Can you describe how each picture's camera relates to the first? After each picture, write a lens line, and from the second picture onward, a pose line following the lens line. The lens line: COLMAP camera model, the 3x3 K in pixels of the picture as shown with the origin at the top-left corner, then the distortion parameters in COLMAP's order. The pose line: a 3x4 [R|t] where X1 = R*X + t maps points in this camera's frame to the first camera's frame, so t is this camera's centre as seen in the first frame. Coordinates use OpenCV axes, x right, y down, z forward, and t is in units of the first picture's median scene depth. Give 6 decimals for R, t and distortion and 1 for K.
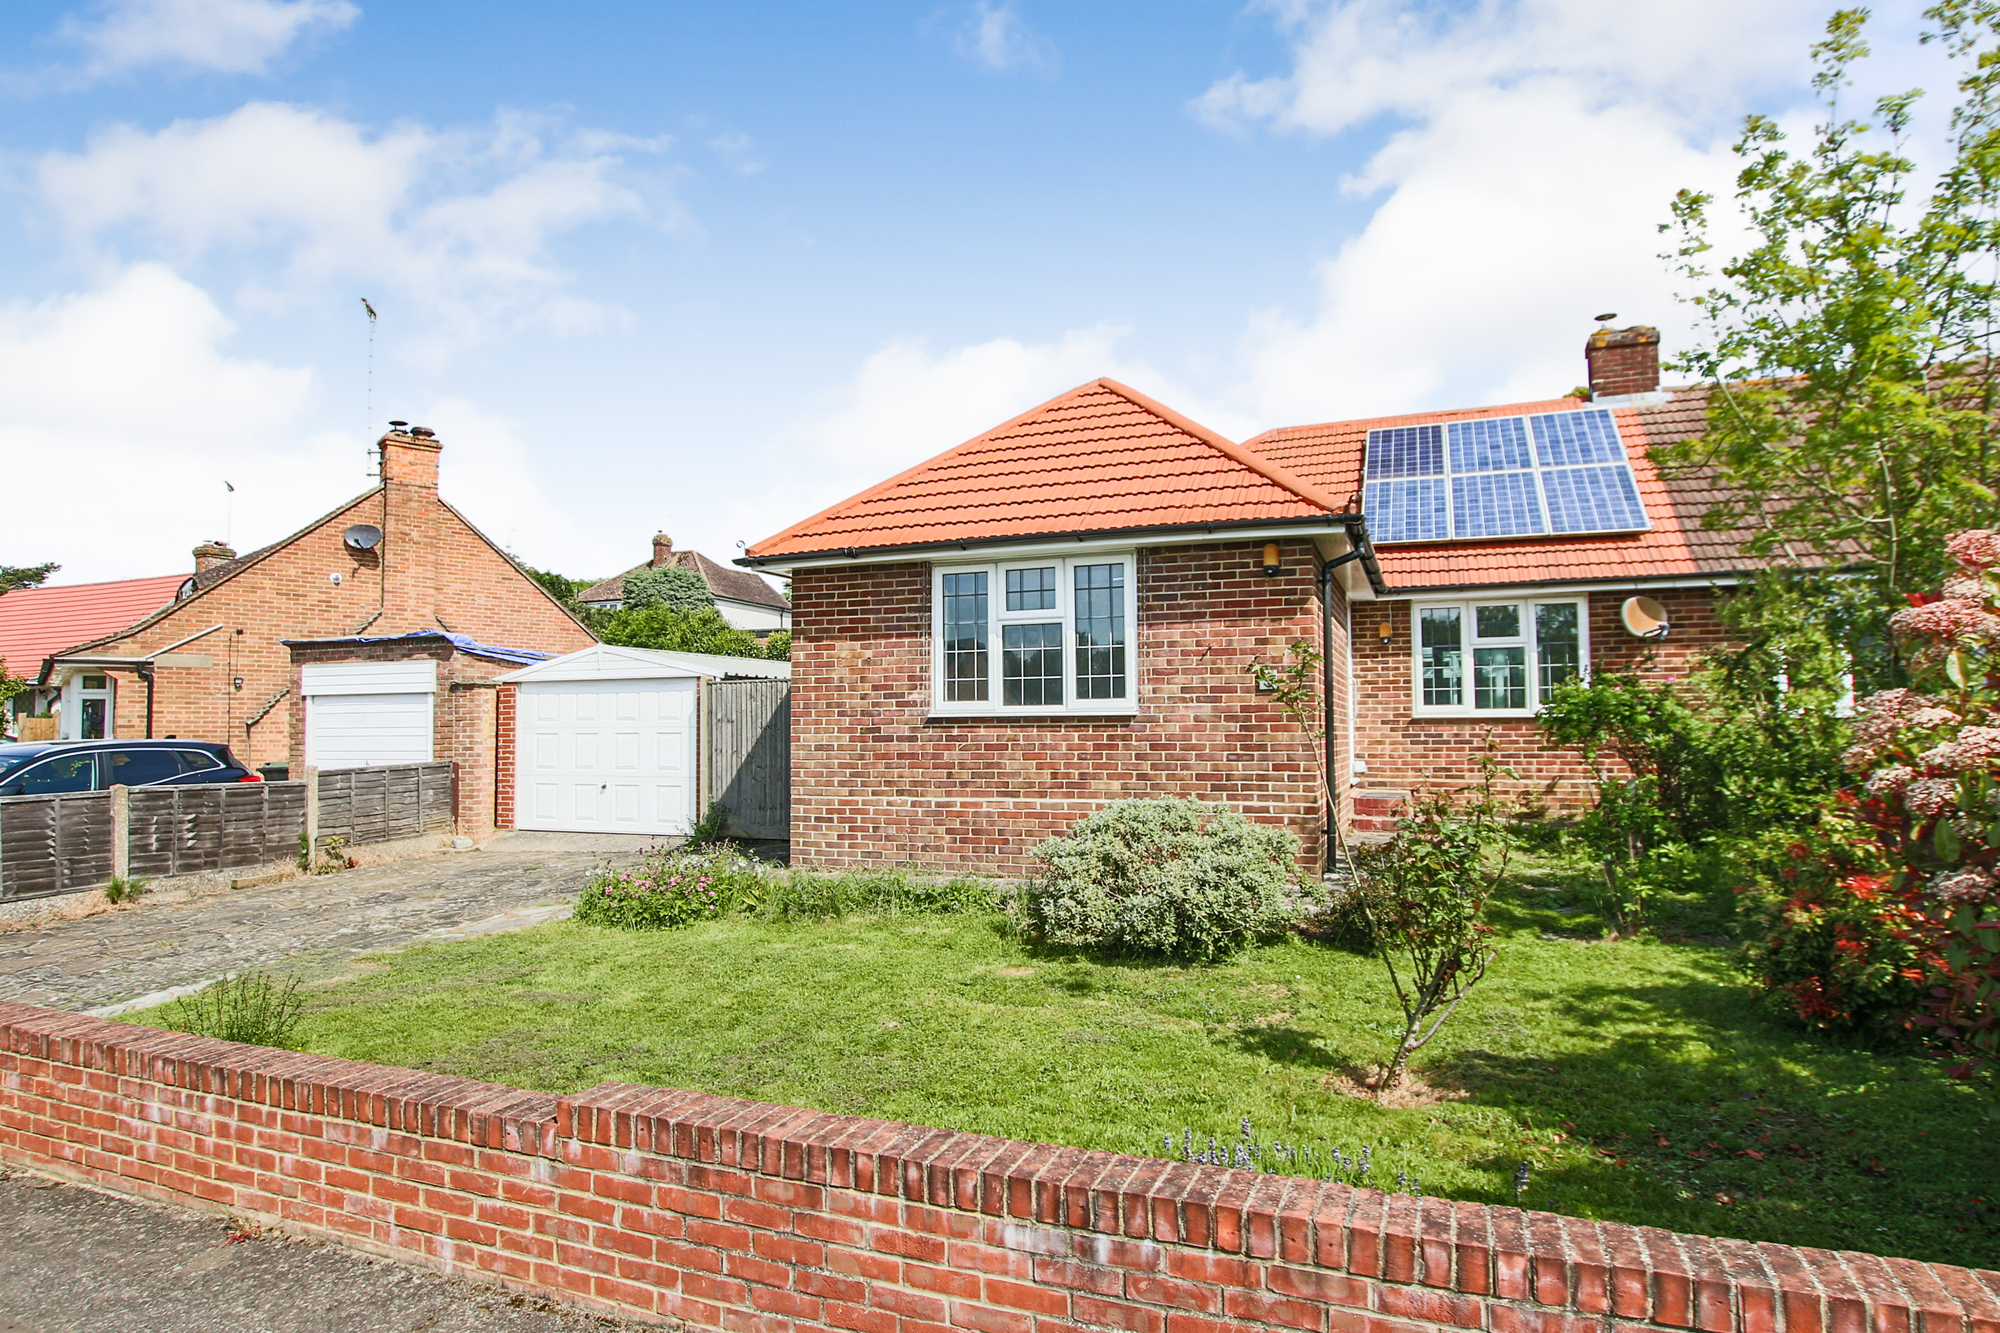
lens RADIAL K [[1054.7, 0, 1015.8], [0, 1054.7, 664.4], [0, 0, 1]] dist [-0.028327, 0.000681]
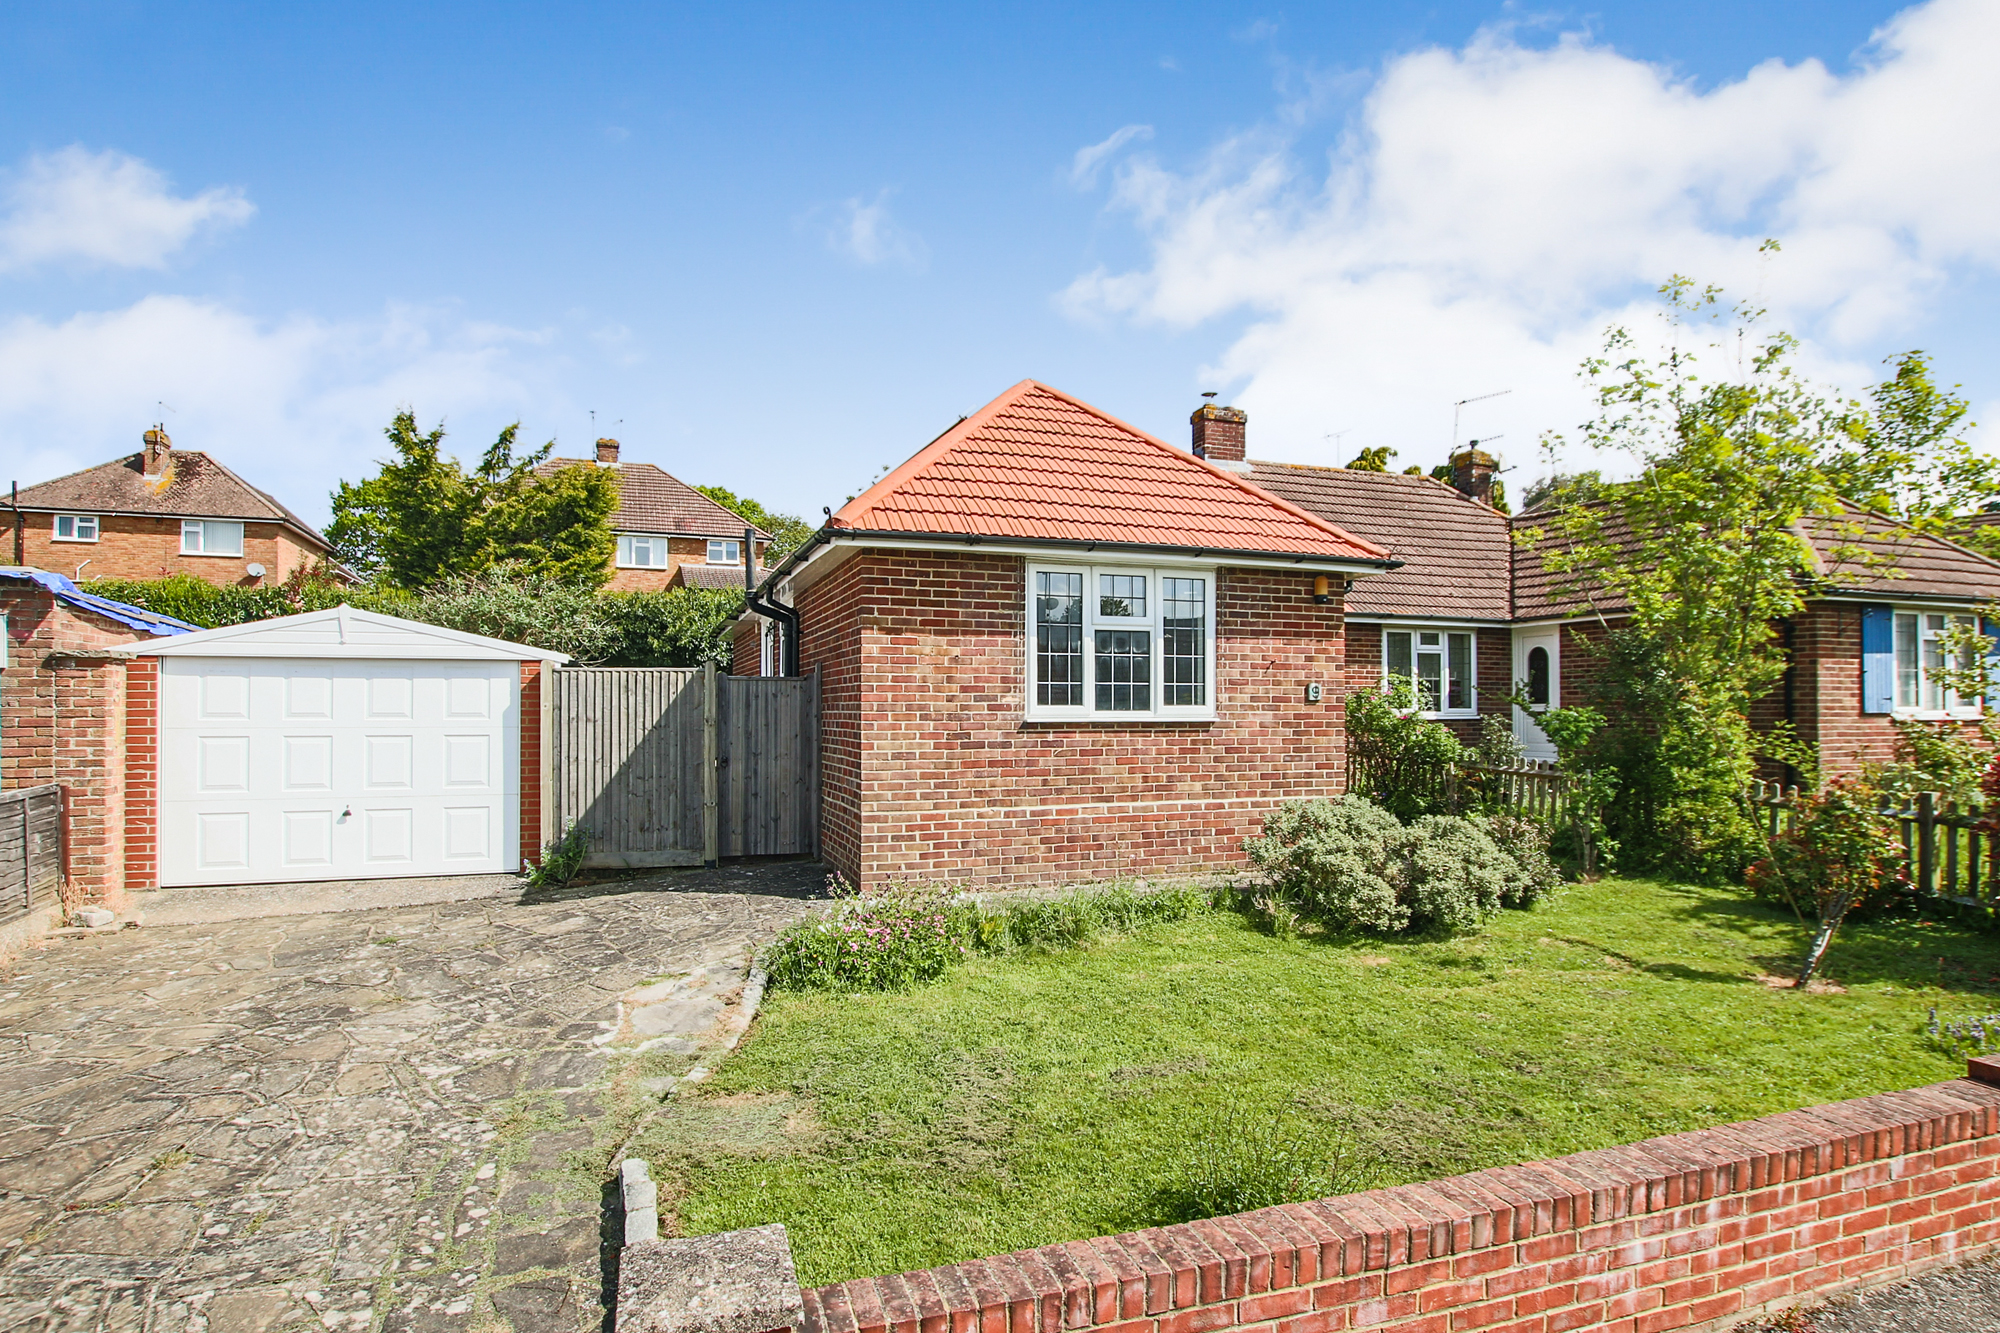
lens RADIAL K [[1054.7, 0, 1014.2], [0, 1054.7, 676.5], [0, 0, 1]] dist [-0.028327, 0.000681]
pose [[0.772519, 0.026709, 0.634429, -0.702270], [-0.044518, 0.998935, 0.012154, -0.001655], [-0.633429, -0.037633, 0.772885, 0.281843]]
